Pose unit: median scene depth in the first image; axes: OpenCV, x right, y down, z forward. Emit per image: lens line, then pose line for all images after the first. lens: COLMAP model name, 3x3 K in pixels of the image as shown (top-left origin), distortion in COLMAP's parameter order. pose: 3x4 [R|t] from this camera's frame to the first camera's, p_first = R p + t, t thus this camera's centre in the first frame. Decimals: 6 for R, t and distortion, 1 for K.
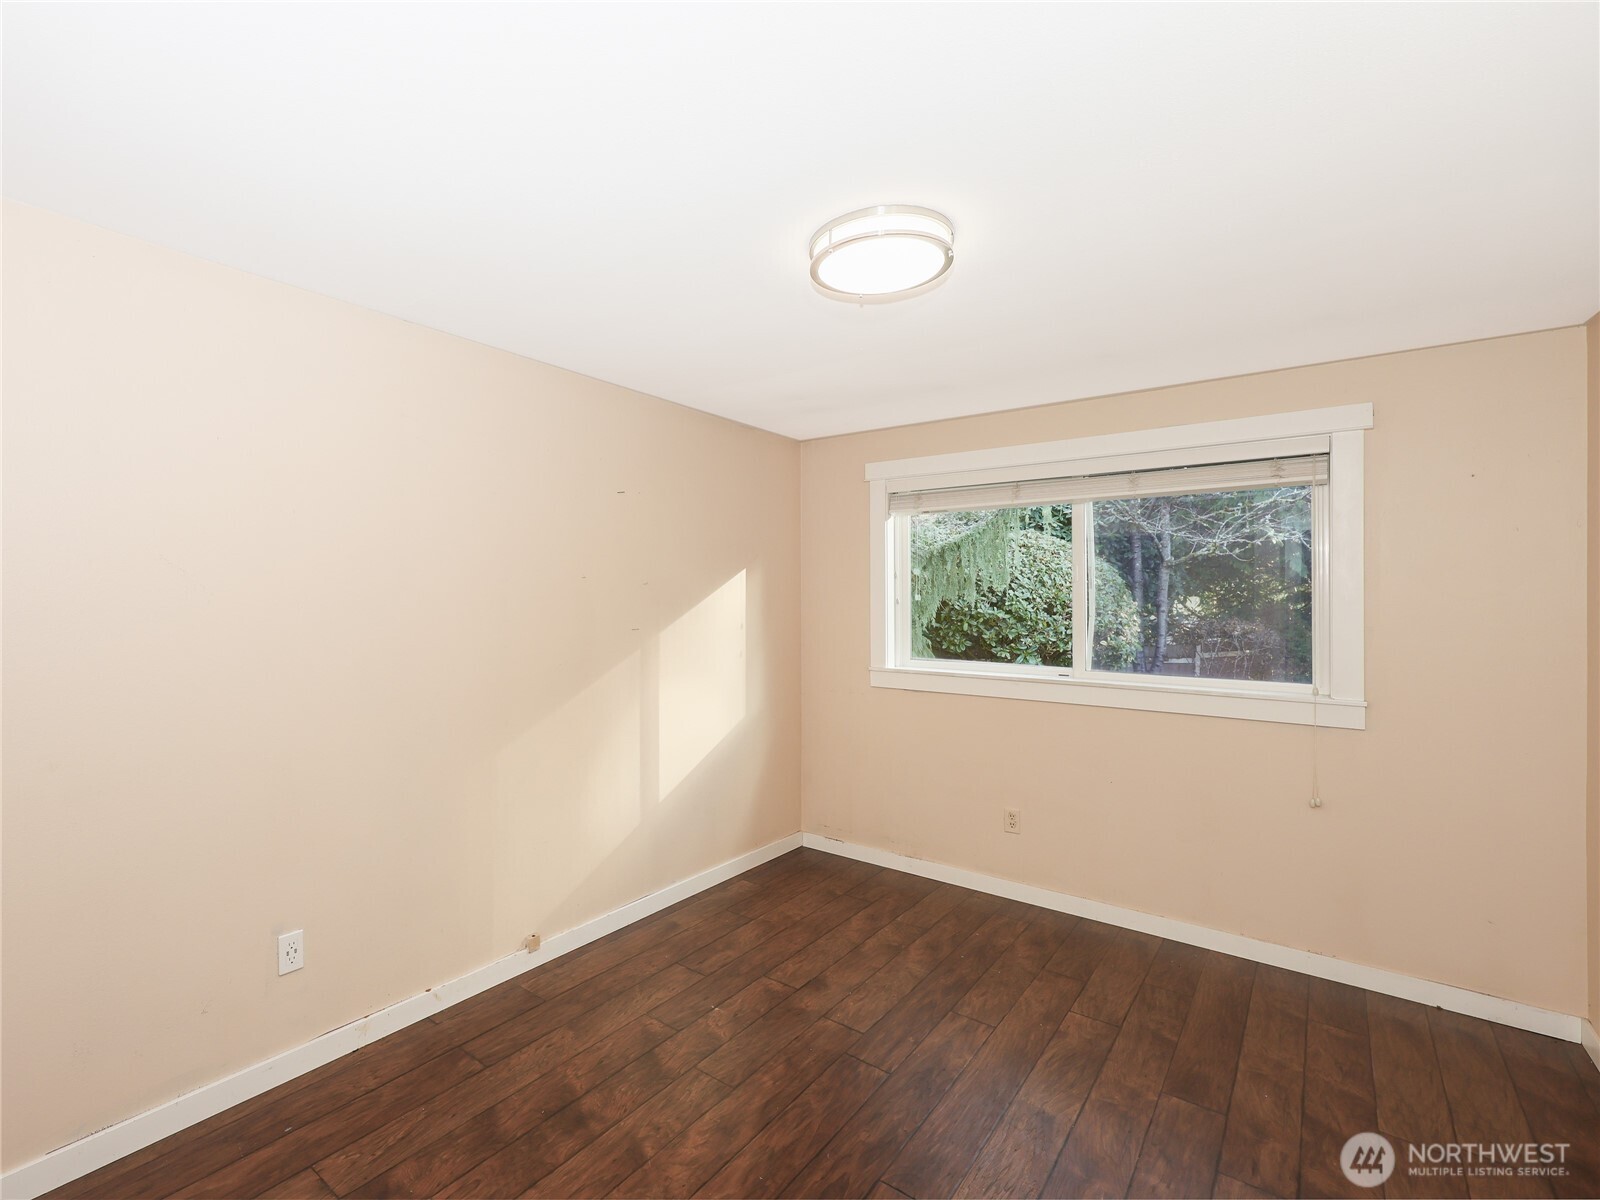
lens RADIAL K [[731.4, 0, 798.3], [0, 731.4, 600.1], [0, 0, 1]] dist [0.002554, 0.000120]
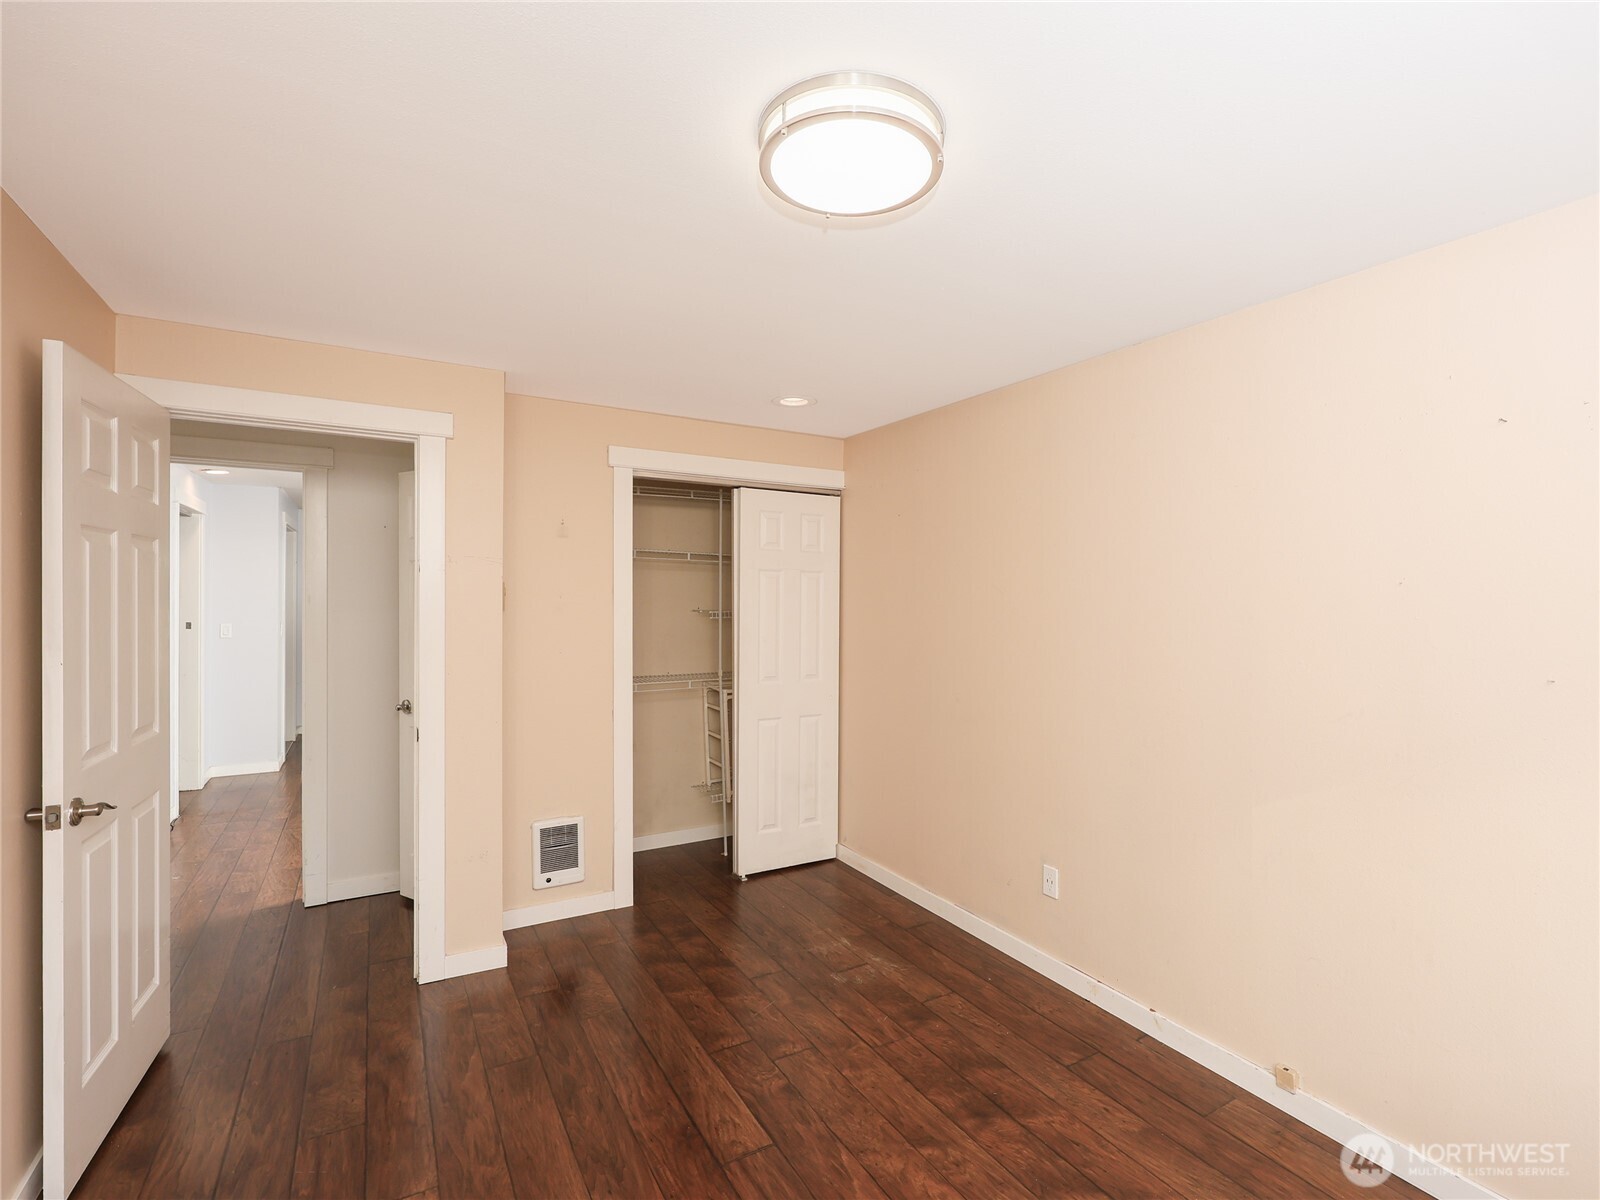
lens RADIAL K [[731.4, 0, 789.2], [0, 731.4, 601.8], [0, 0, 1]] dist [0.002554, 0.000120]
pose [[-0.418982, 0.003326, -0.907989, 0.817889], [-0.002947, 0.999983, 0.005022, -0.073067], [0.907990, 0.004780, -0.418965, 1.179364]]
